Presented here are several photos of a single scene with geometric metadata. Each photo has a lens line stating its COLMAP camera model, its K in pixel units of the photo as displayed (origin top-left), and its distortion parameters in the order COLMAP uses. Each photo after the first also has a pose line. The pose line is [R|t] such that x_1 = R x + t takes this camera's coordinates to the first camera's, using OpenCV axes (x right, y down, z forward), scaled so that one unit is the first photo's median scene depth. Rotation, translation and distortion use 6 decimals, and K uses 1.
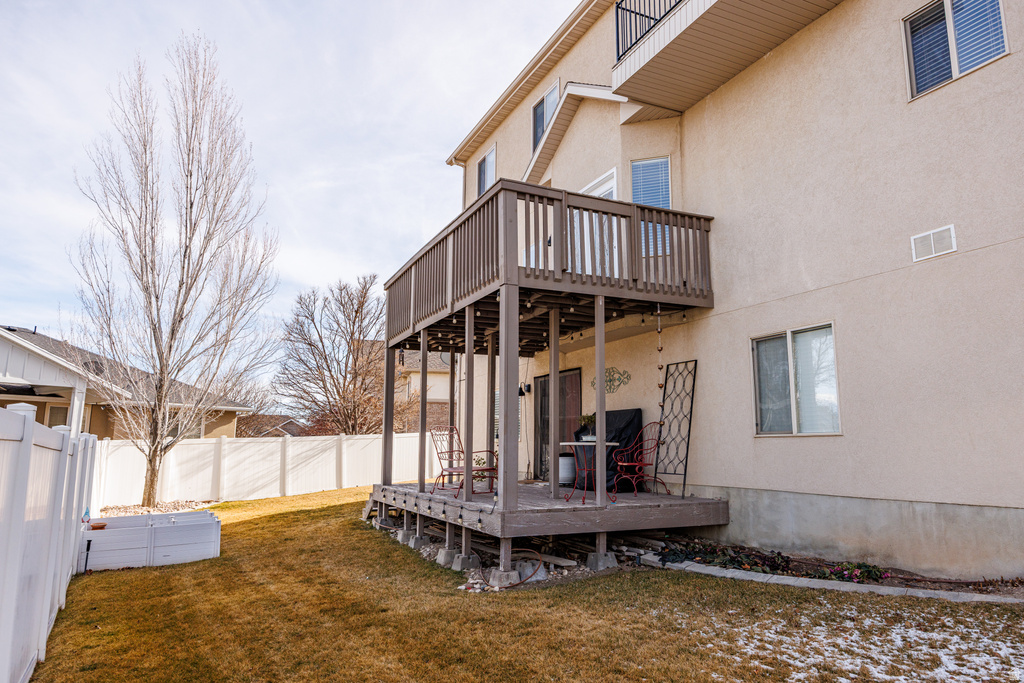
lens RADIAL K [[672.2, 0, 512.0], [0, 672.2, 341.5], [0, 0, 1]] dist [-0.004055, 0.024543]
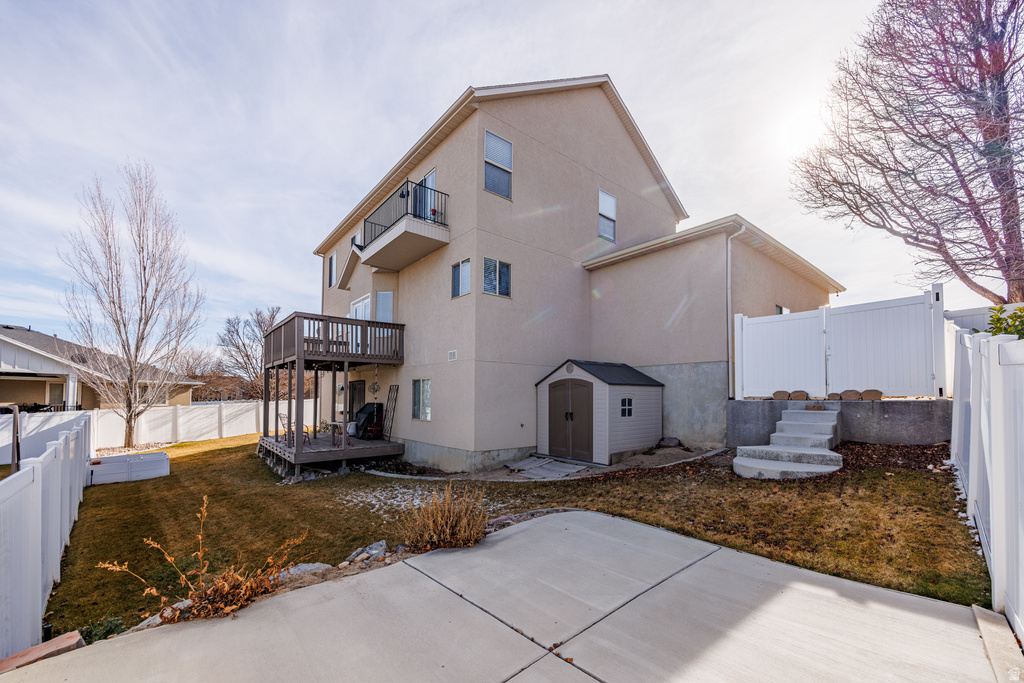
lens RADIAL K [[431.5, 0, 510.4], [0, 431.5, 384.0], [0, 0, 1]] dist [0.019234, -0.000269]
pose [[0.975259, 0.004652, 0.221017, 0.190005], [-0.034694, 0.990610, 0.132241, -0.111643], [-0.218326, -0.136638, 0.966263, -0.318604]]
